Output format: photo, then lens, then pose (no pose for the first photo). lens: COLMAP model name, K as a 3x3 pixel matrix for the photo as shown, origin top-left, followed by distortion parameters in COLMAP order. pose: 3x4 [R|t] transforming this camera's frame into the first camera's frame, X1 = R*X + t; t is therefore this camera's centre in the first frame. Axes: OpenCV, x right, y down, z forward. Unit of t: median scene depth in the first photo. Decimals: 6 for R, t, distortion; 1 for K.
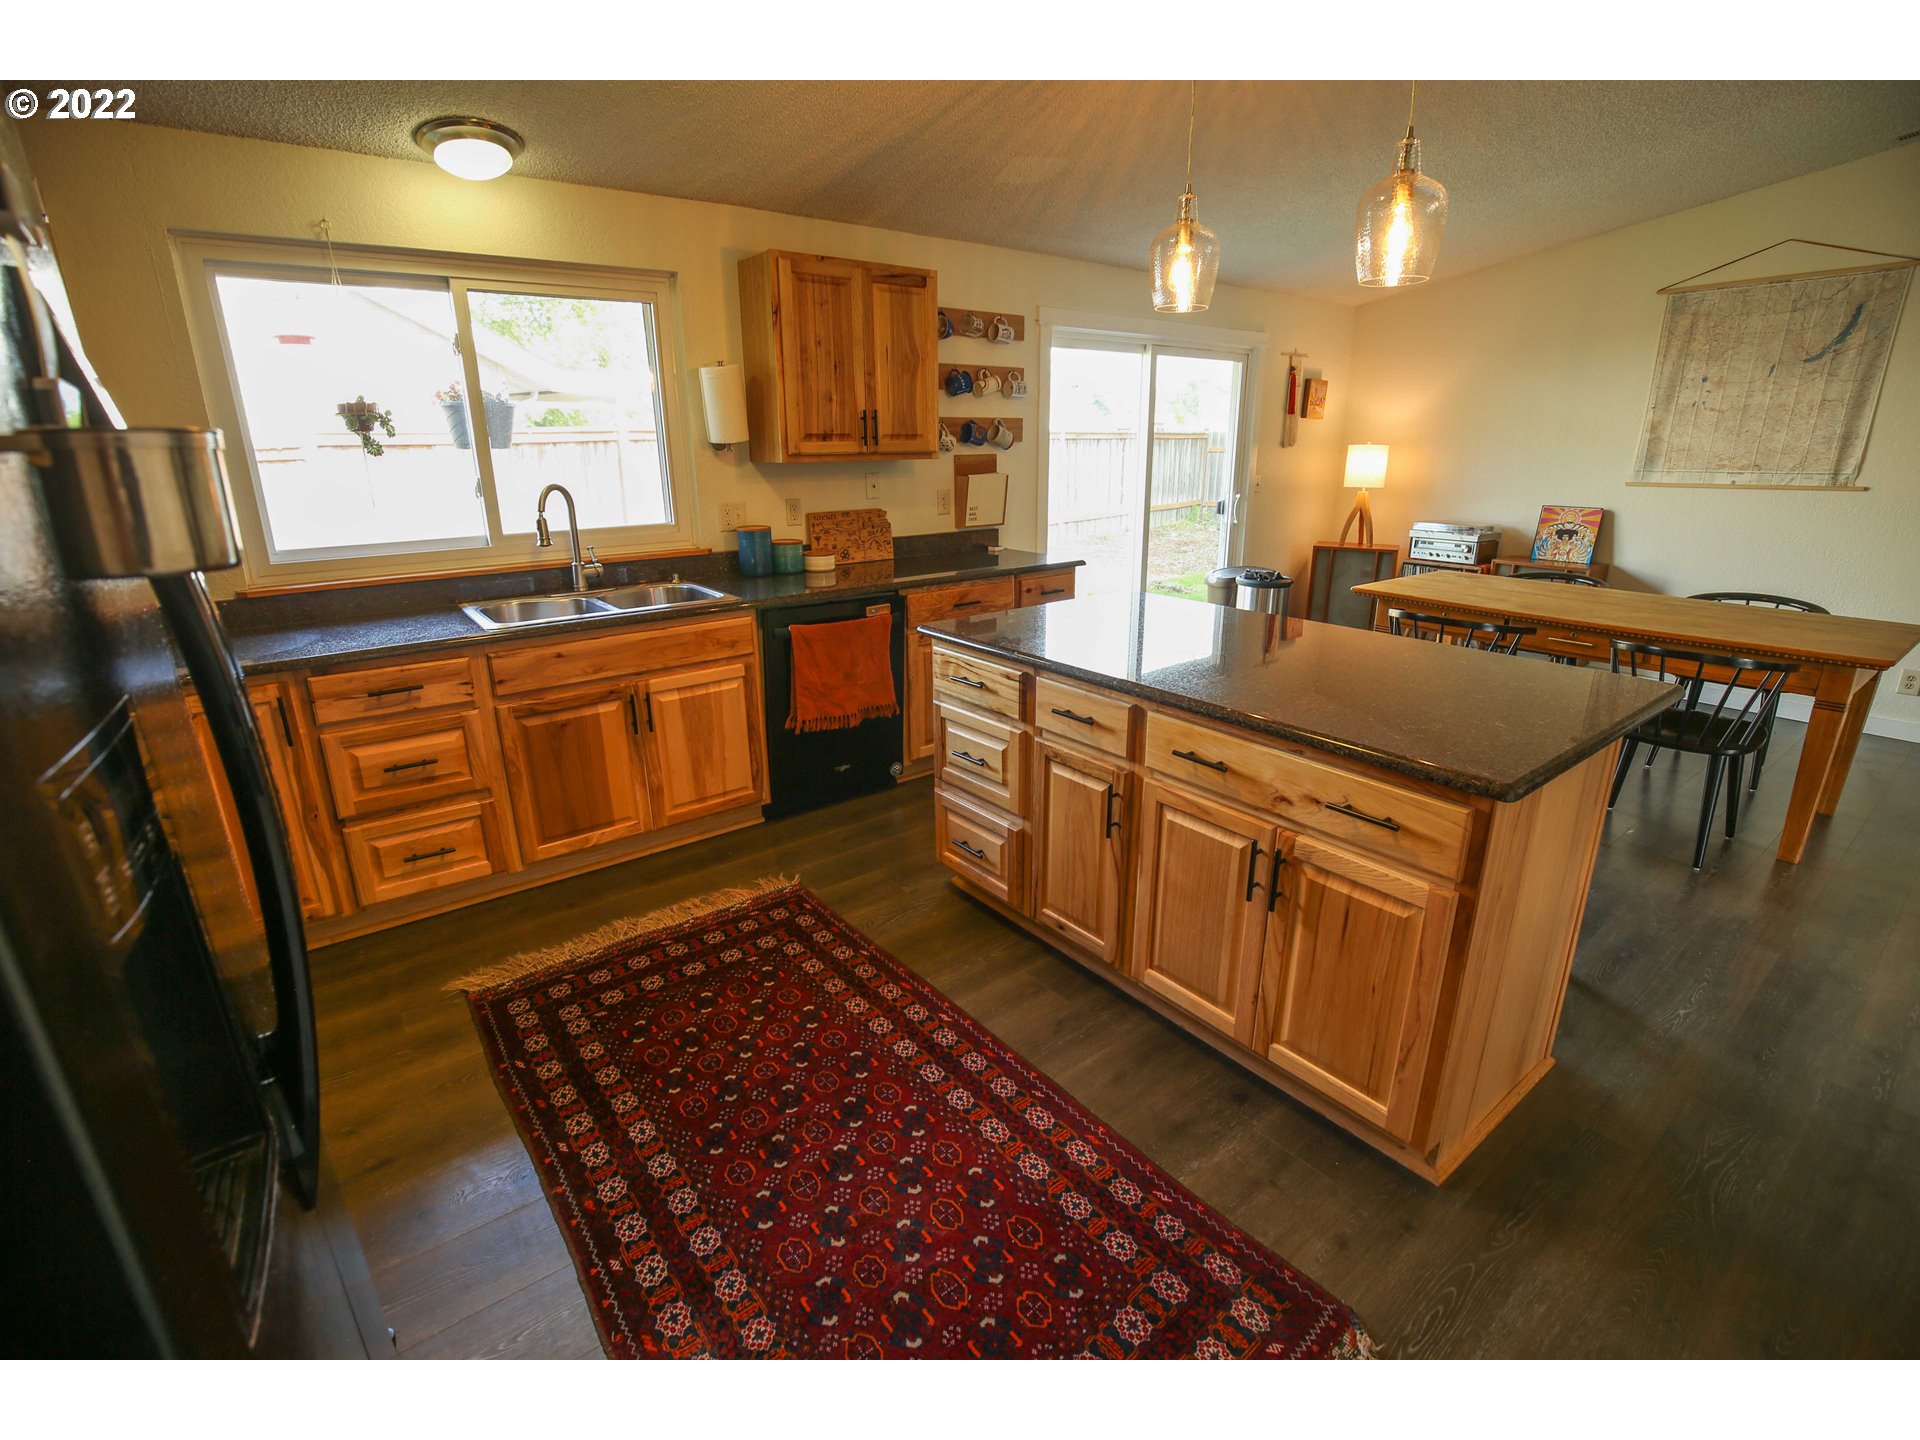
lens RADIAL K [[881.4, 0, 953.9], [0, 881.4, 719.3], [0, 0, 1]] dist [-0.029216, 0.003479]
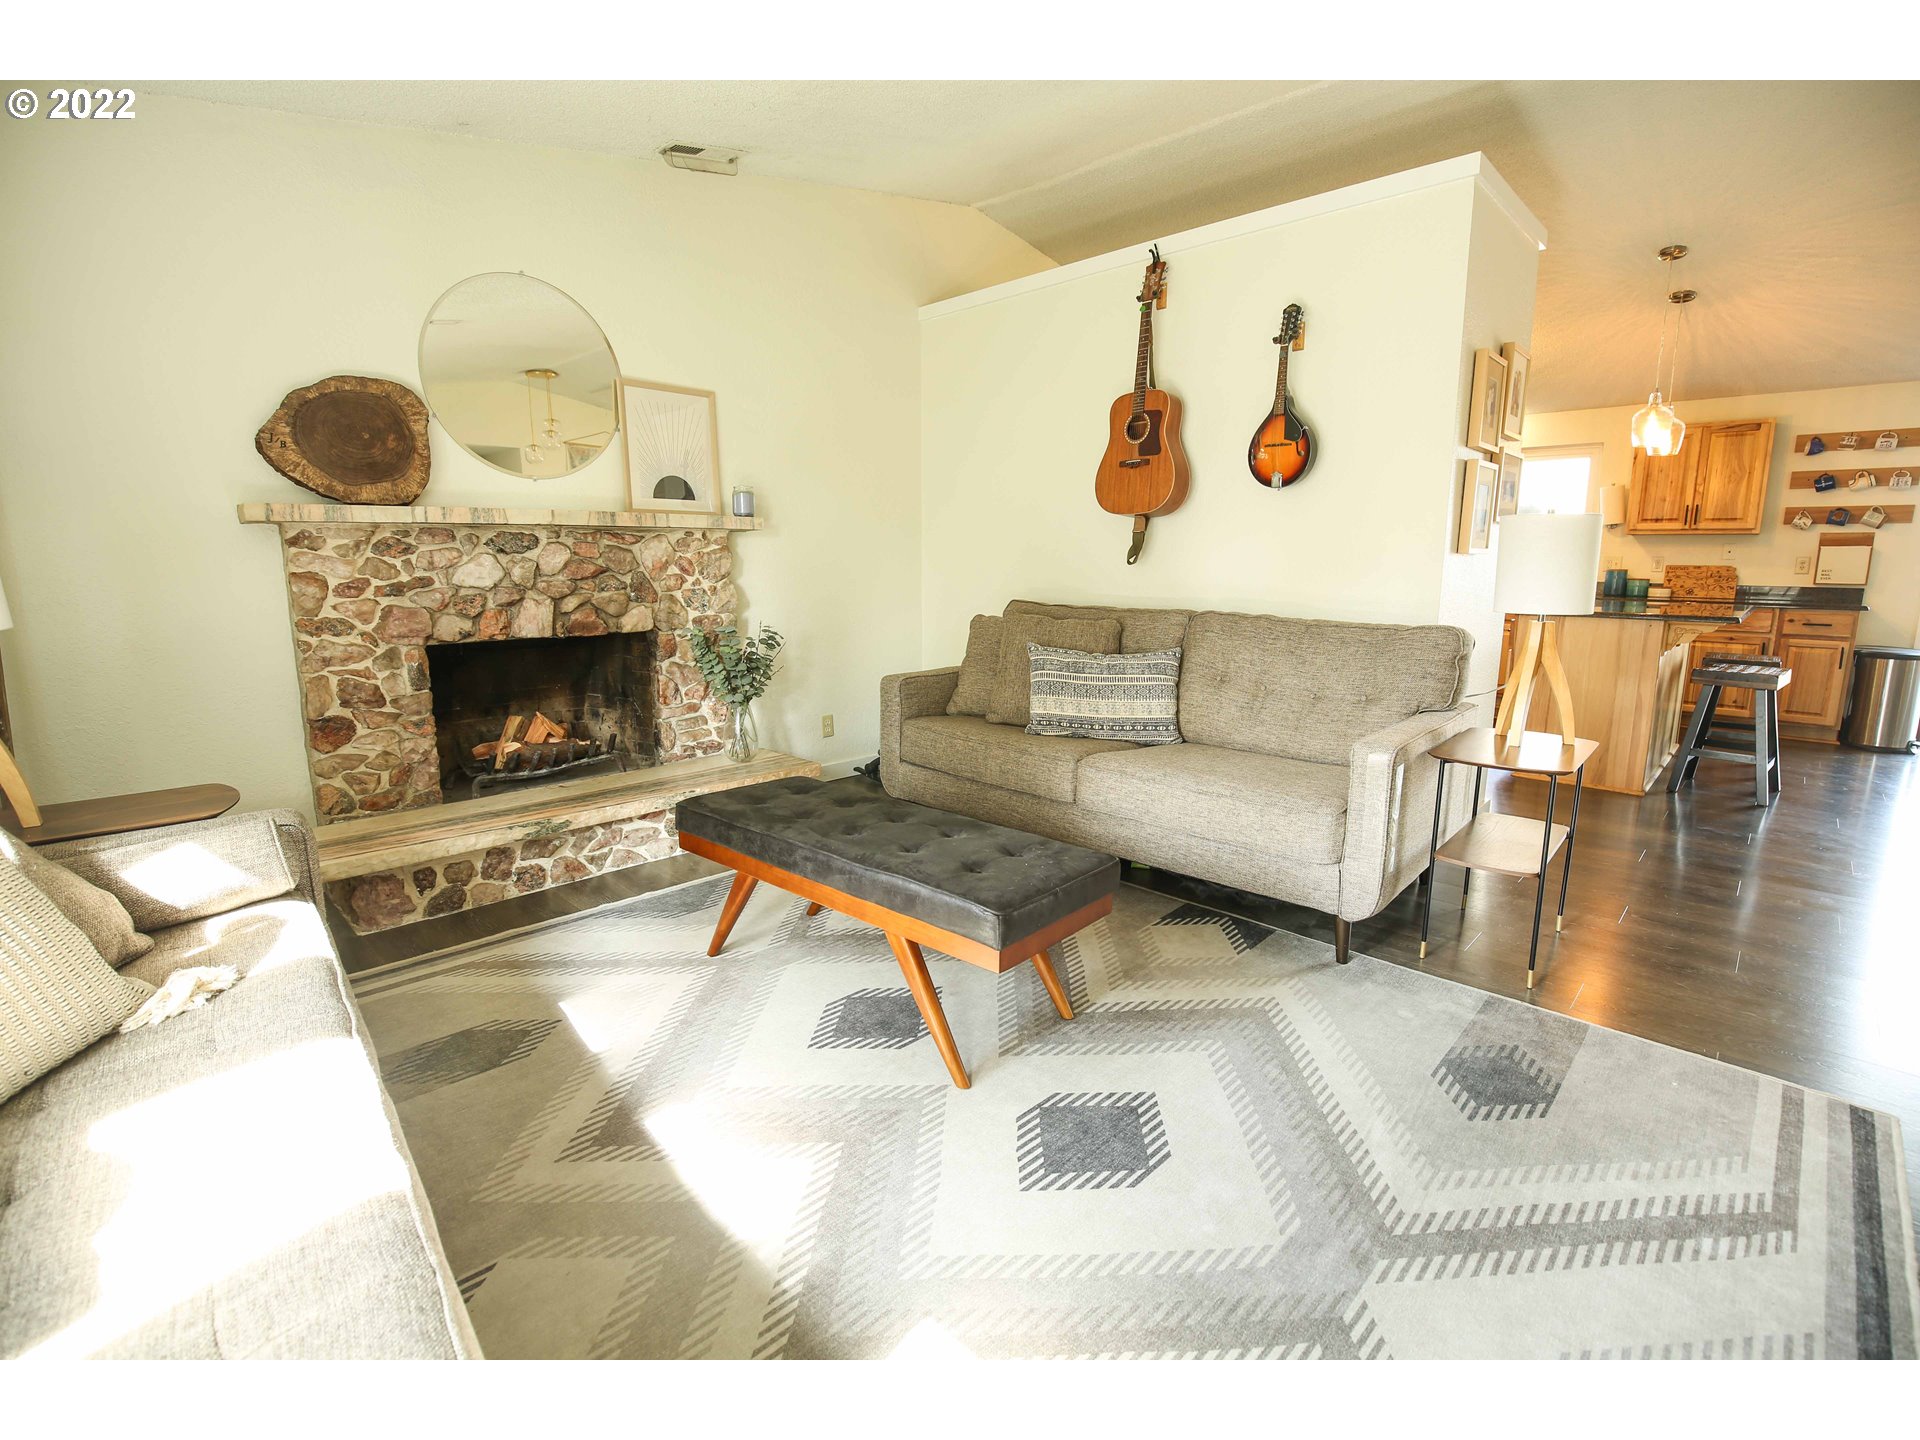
lens RADIAL K [[881.4, 0, 961.4], [0, 881.4, 712.7], [0, 0, 1]] dist [-0.029216, 0.003479]
pose [[0.143053, 0.179573, -0.973288, 1.464799], [-0.302712, 0.944213, 0.129717, 0.256290], [0.942285, 0.276070, 0.189431, -0.581329]]
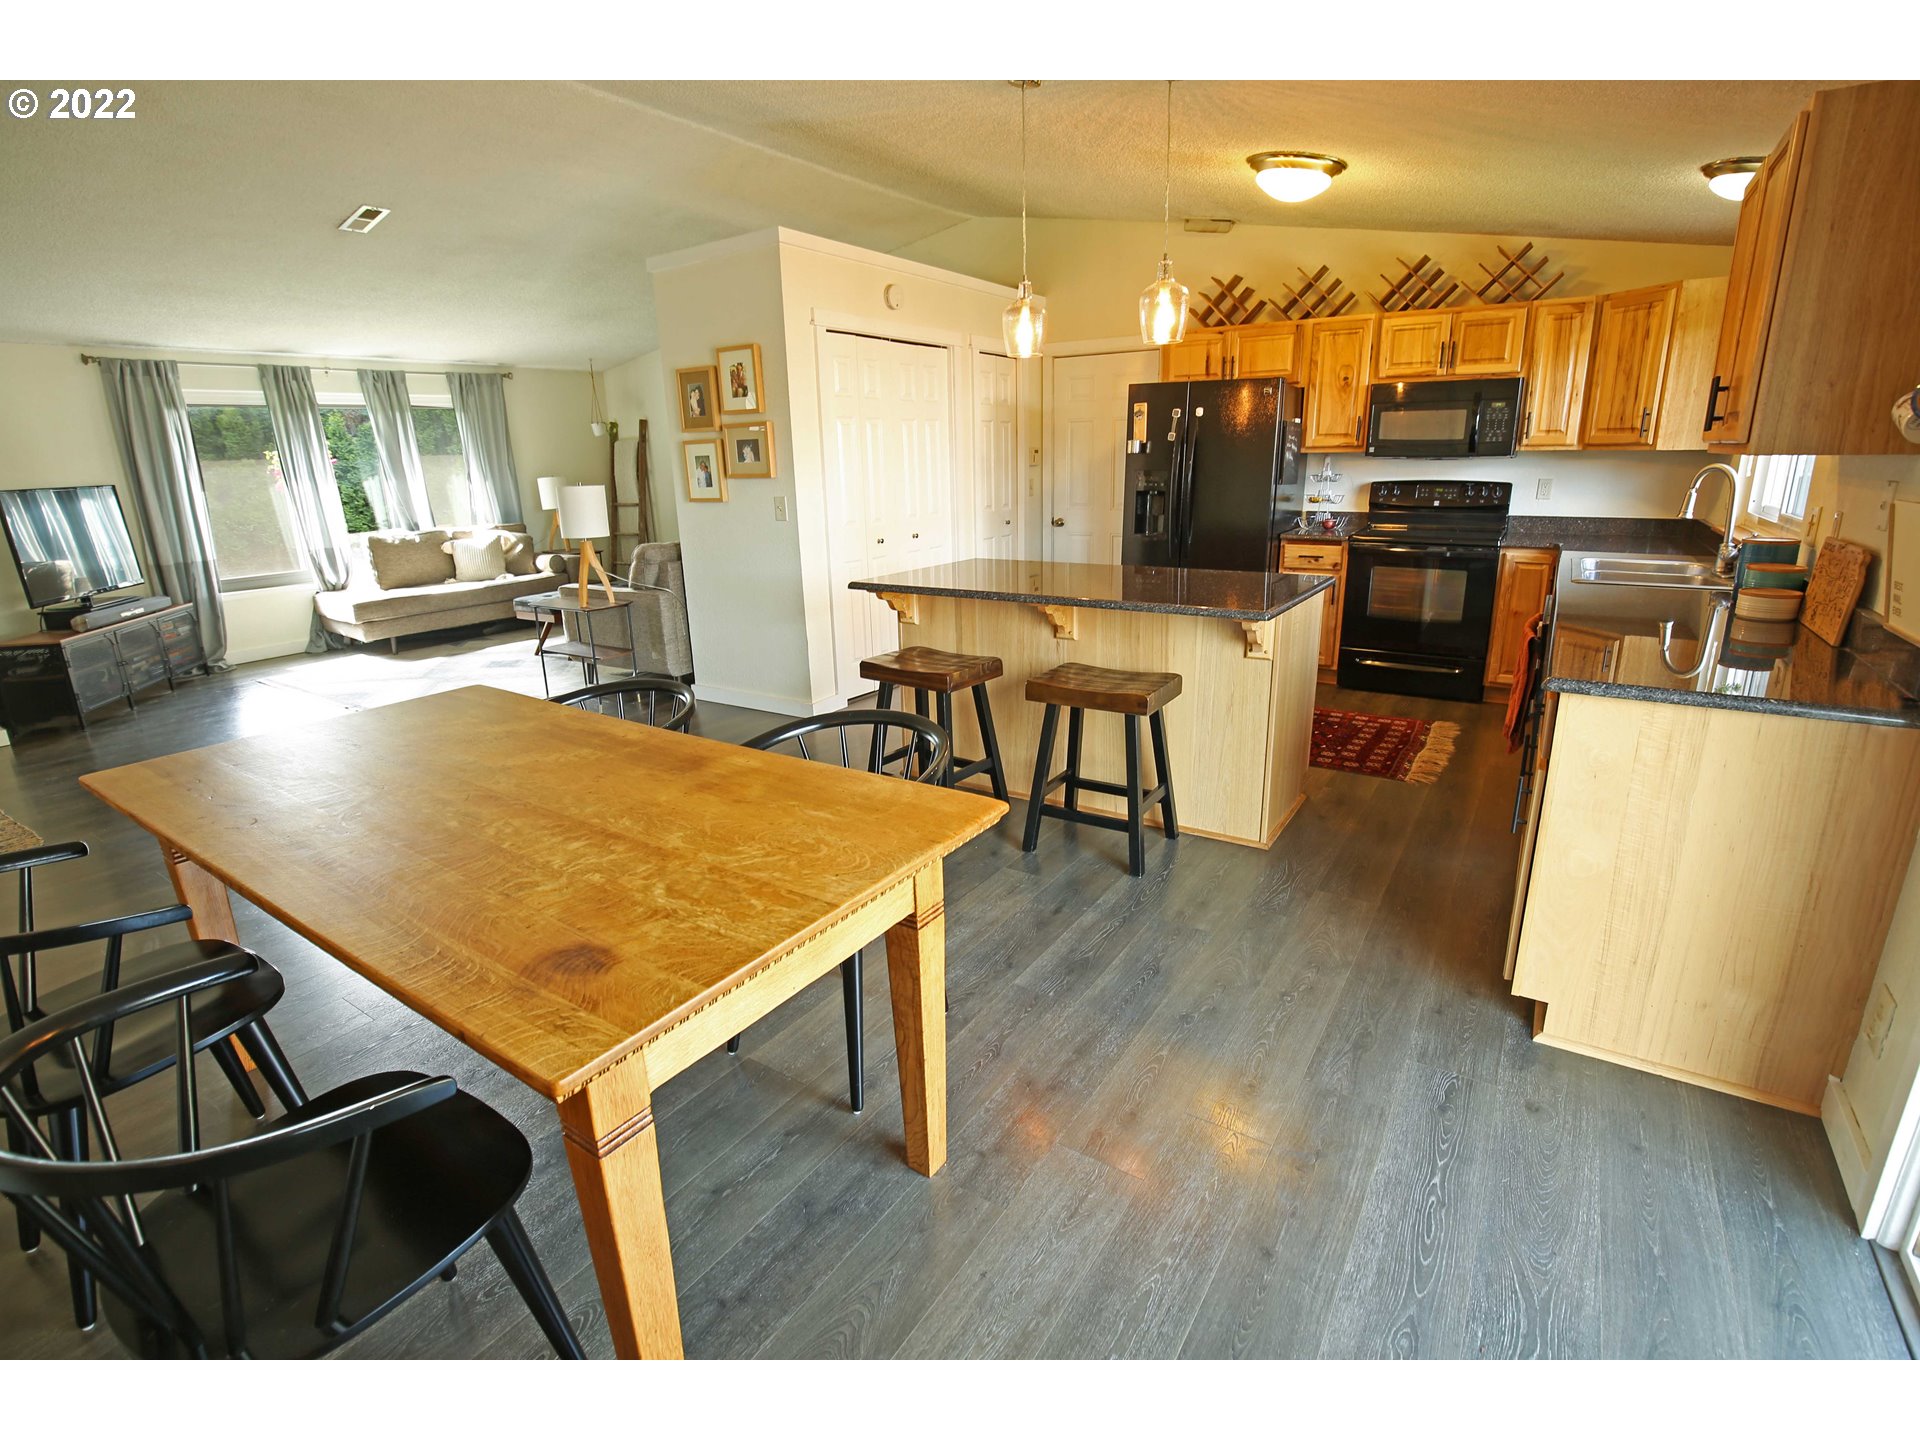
lens RADIAL K [[881.4, 0, 987.4], [0, 881.4, 703.7], [0, 0, 1]] dist [-0.029216, 0.003479]
pose [[-0.939539, 0.122341, -0.319843, 0.663598], [-0.073008, 0.840970, 0.536134, -0.461207], [0.334570, 0.527070, -0.781192, 1.483669]]
